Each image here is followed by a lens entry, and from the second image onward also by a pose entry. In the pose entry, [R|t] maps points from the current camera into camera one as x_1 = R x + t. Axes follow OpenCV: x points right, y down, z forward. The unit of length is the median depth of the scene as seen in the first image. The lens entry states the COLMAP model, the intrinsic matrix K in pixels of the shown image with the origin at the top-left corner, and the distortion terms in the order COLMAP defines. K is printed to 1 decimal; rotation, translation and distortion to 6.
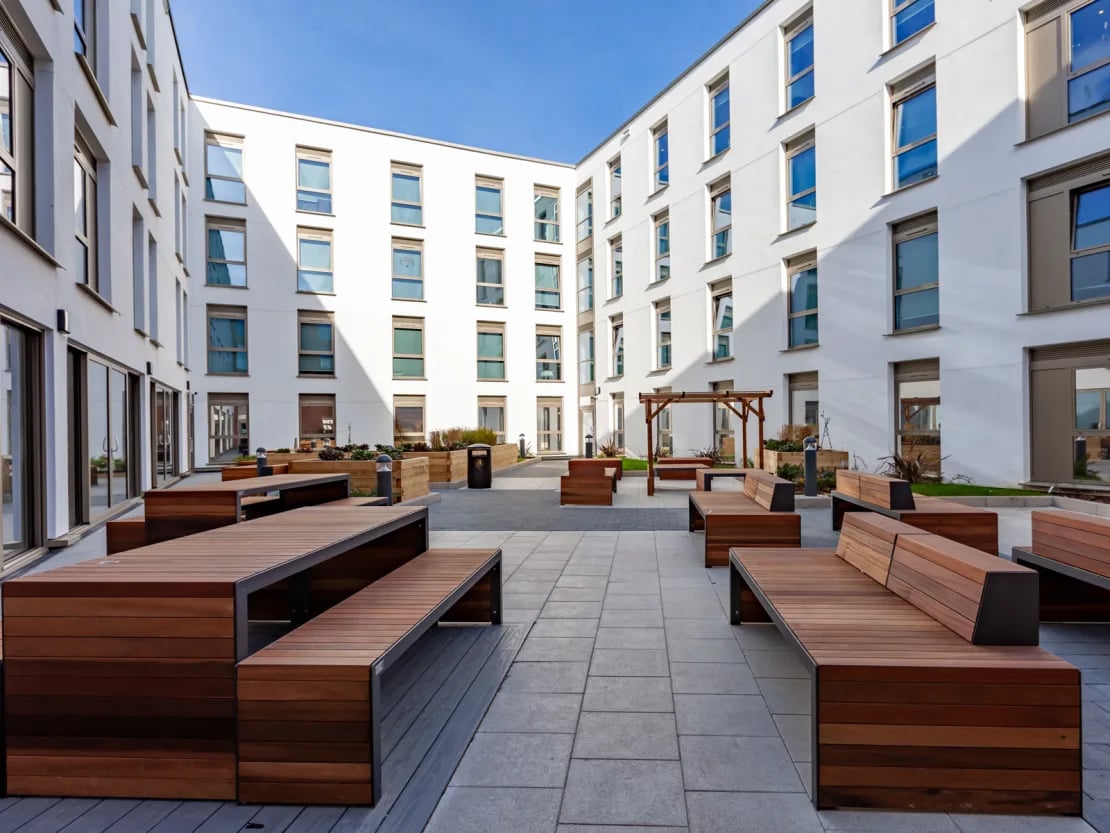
lens RADIAL K [[1211.6, 0, 555.0], [0, 1211.6, 416.5], [0, 0, 1]] dist [0.004287, -0.000514]
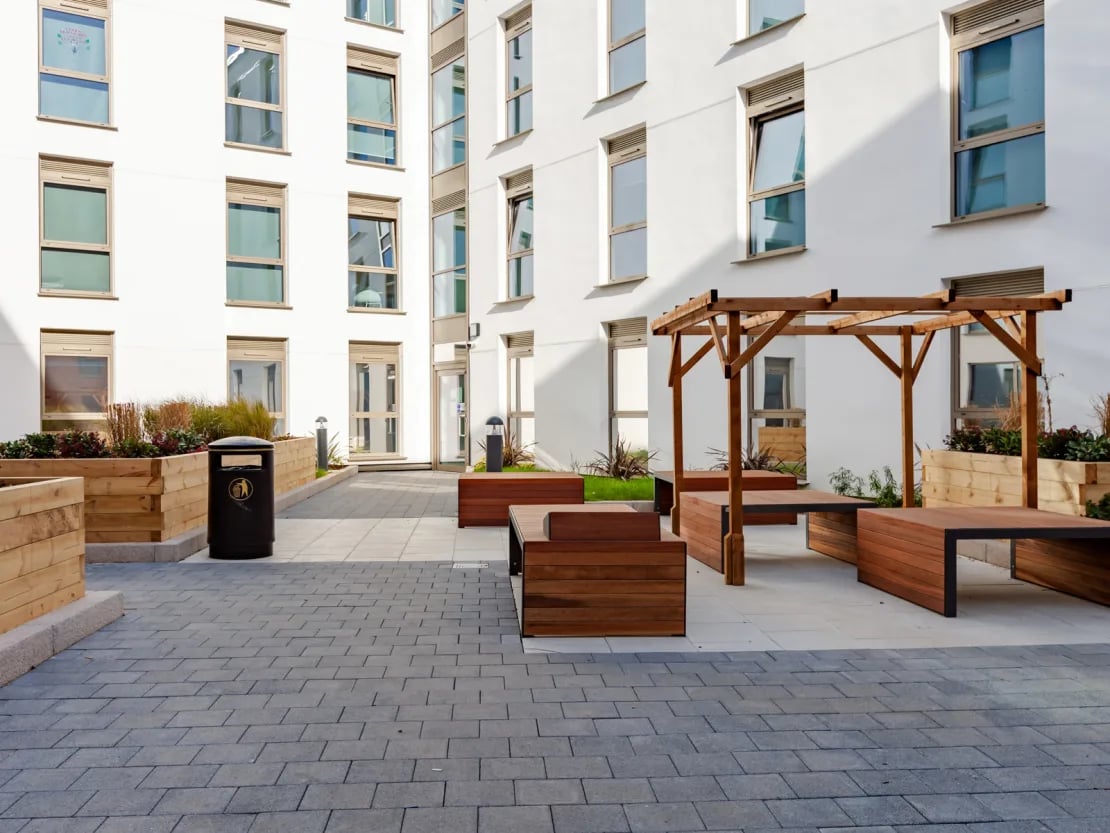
lens RADIAL K [[1973.9, 0, 555.0], [0, 1973.9, 416.5], [0, 0, 1]] dist [0.012094, -0.071656]
pose [[0.994510, 0.004953, 0.104529, -0.016966], [-0.006104, 0.999924, 0.010690, 0.005350], [-0.104468, -0.011270, 0.994464, 0.219755]]
